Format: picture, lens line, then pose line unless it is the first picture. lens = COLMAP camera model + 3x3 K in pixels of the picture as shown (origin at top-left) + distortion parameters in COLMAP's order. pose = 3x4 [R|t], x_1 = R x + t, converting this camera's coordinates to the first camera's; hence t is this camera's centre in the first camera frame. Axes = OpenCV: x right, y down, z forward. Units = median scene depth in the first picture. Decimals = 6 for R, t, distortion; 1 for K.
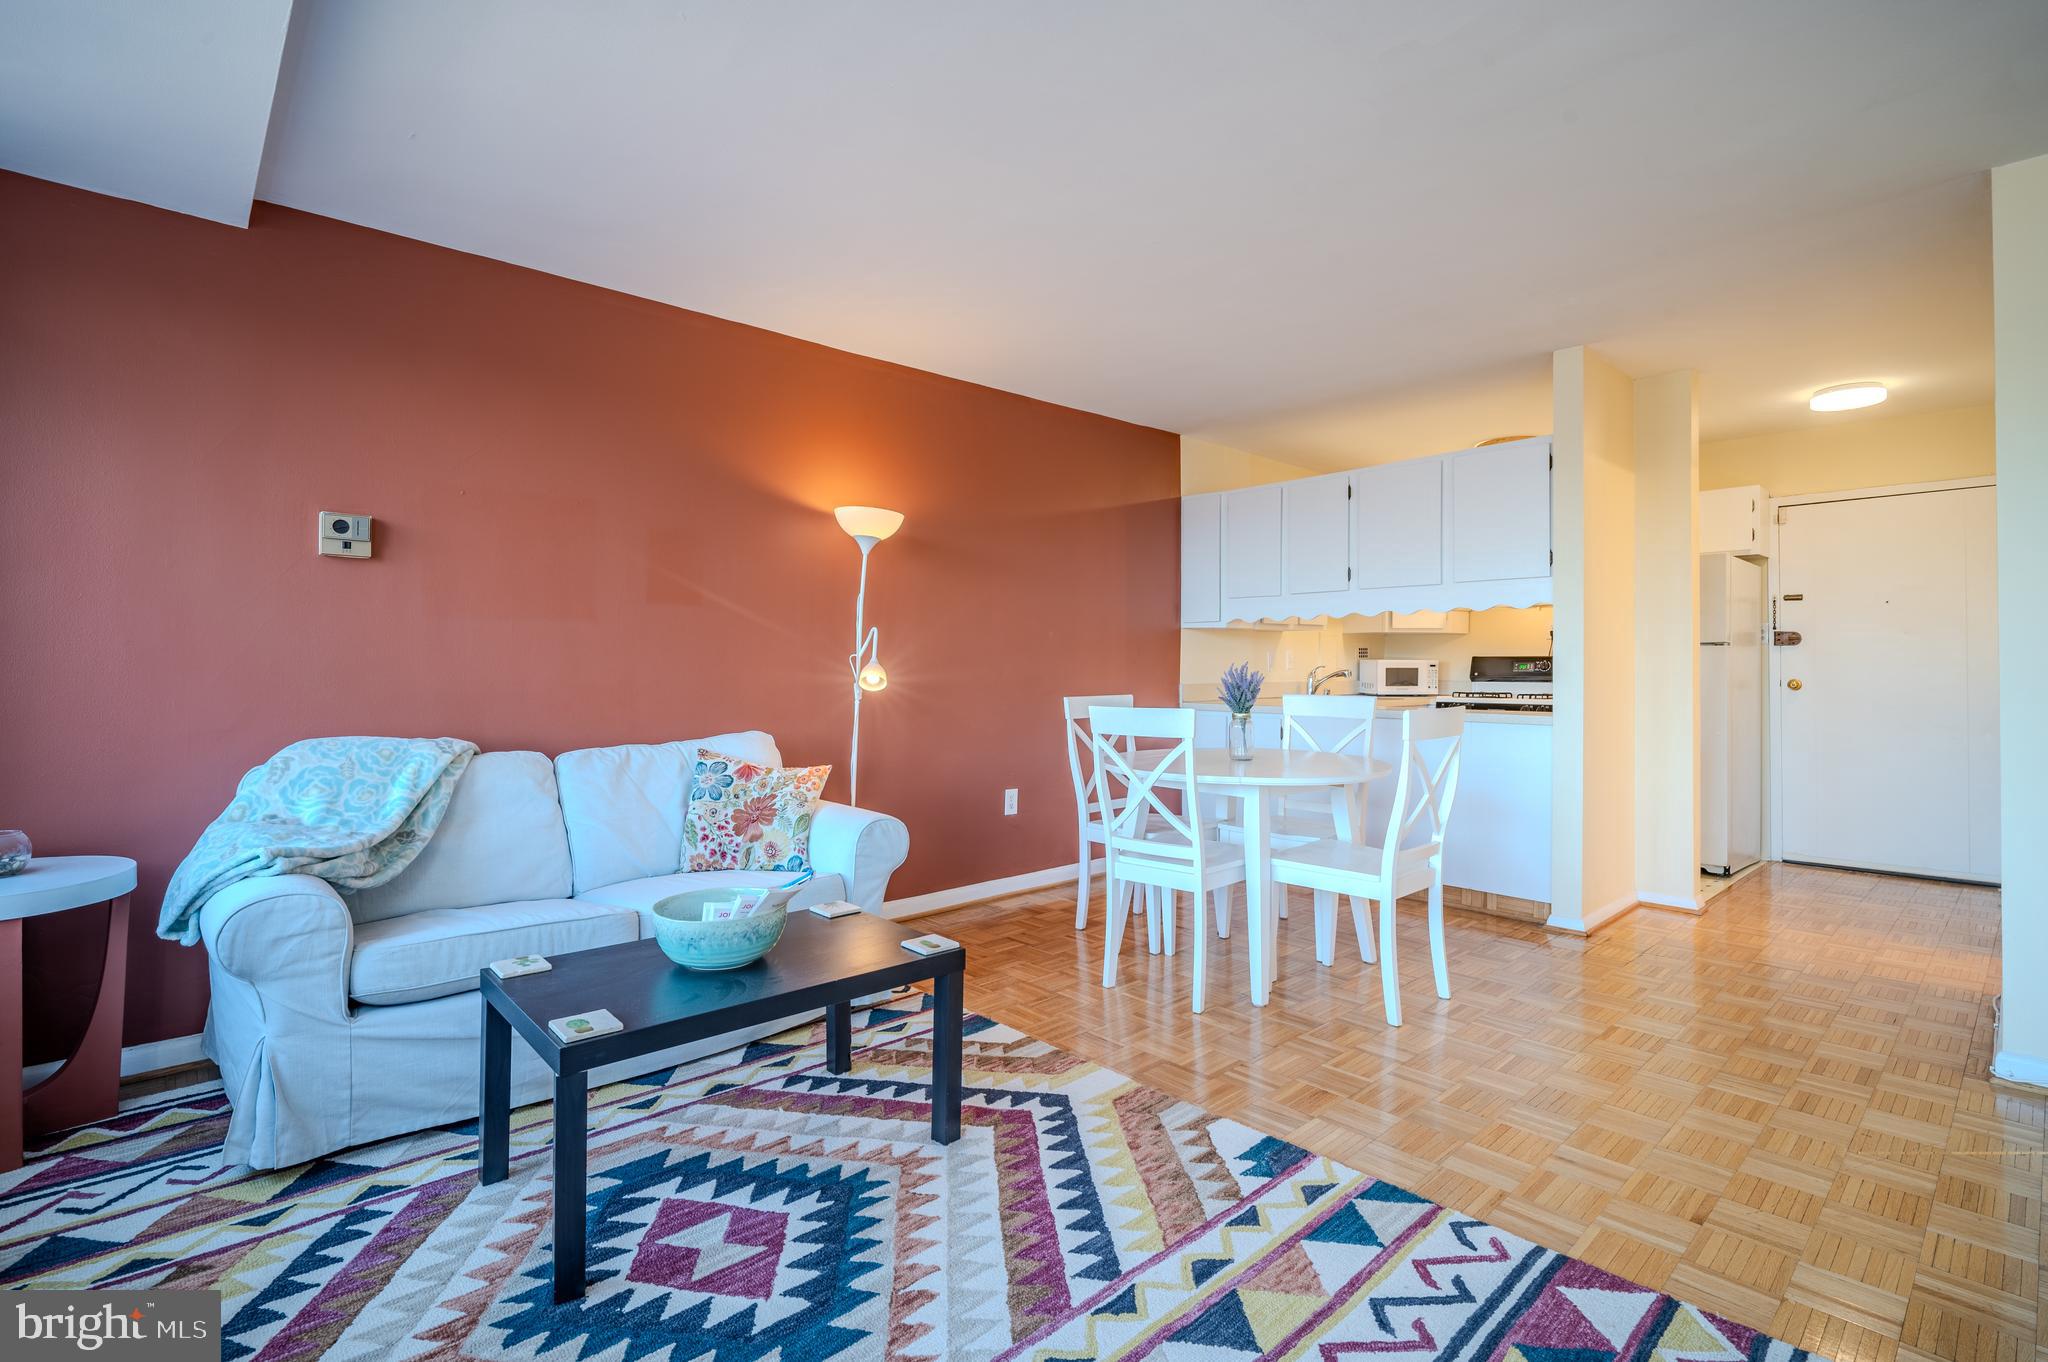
lens RADIAL K [[956.0, 0, 1004.7], [0, 956.0, 646.2], [0, 0, 1]] dist [-0.002326, -0.001908]
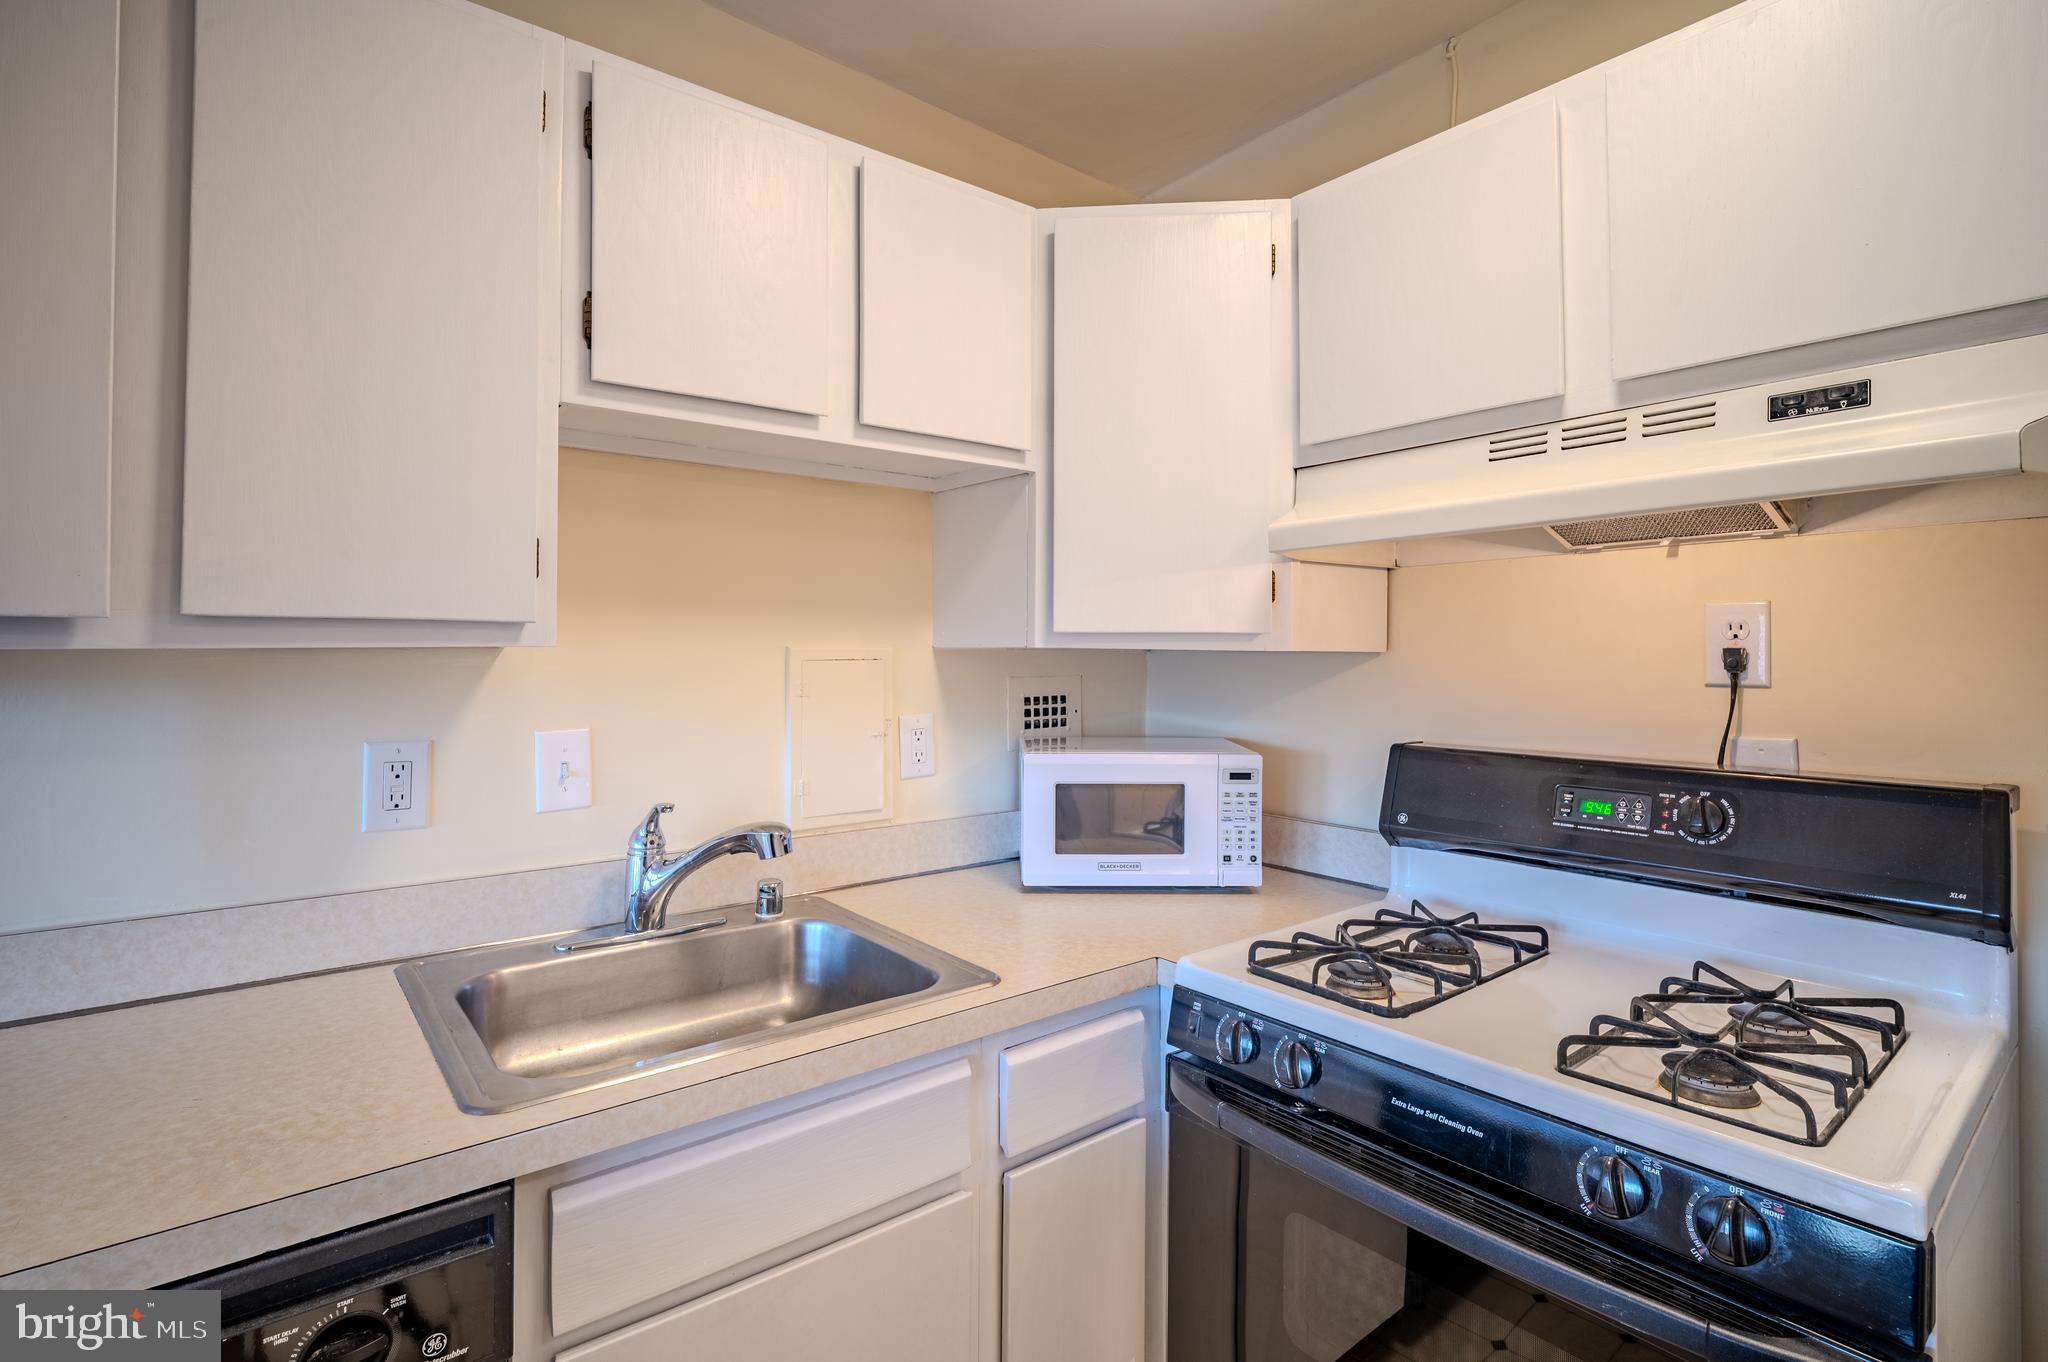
lens RADIAL K [[956.0, 0, 1004.7], [0, 956.0, 646.2], [0, 0, 1]] dist [-0.002326, -0.001908]
pose [[0.998346, -0.000056, -0.057486, 1.035674], [0.000459, 0.999975, 0.007007, -0.043996], [0.057484, -0.007022, 0.998322, 1.909482]]
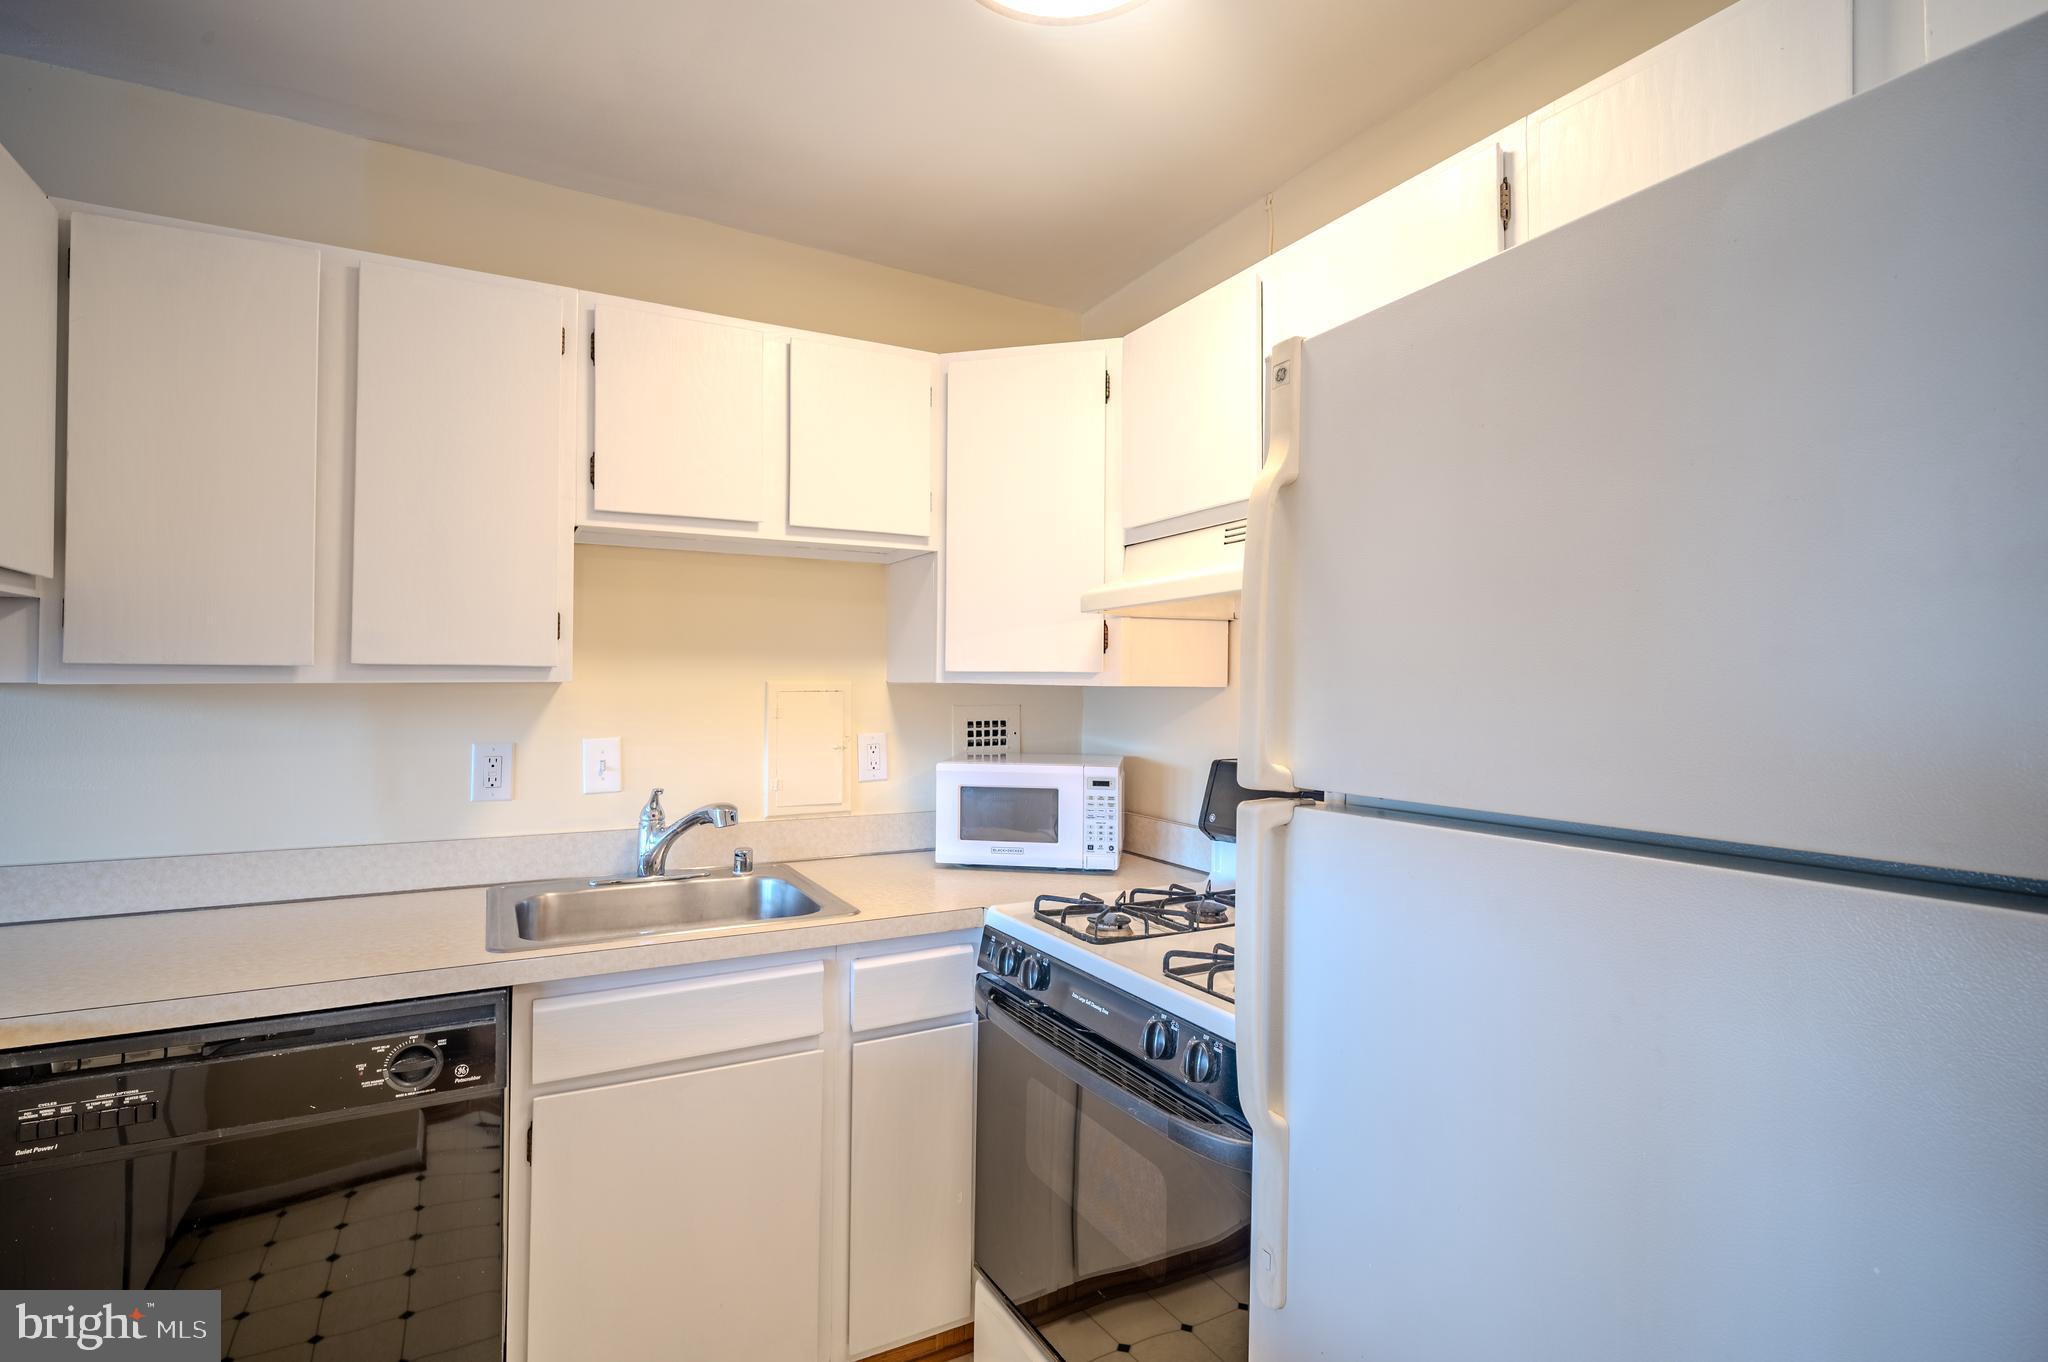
lens RADIAL K [[969.8, 0, 1024.0], [0, 969.8, 681.0], [0, 0, 1]] dist [-0.001692, -0.000657]
pose [[0.972611, 0.002931, -0.232419, 1.300447], [-0.000551, 0.999947, 0.010304, -0.049371], [0.232436, -0.009894, 0.972561, 1.721444]]
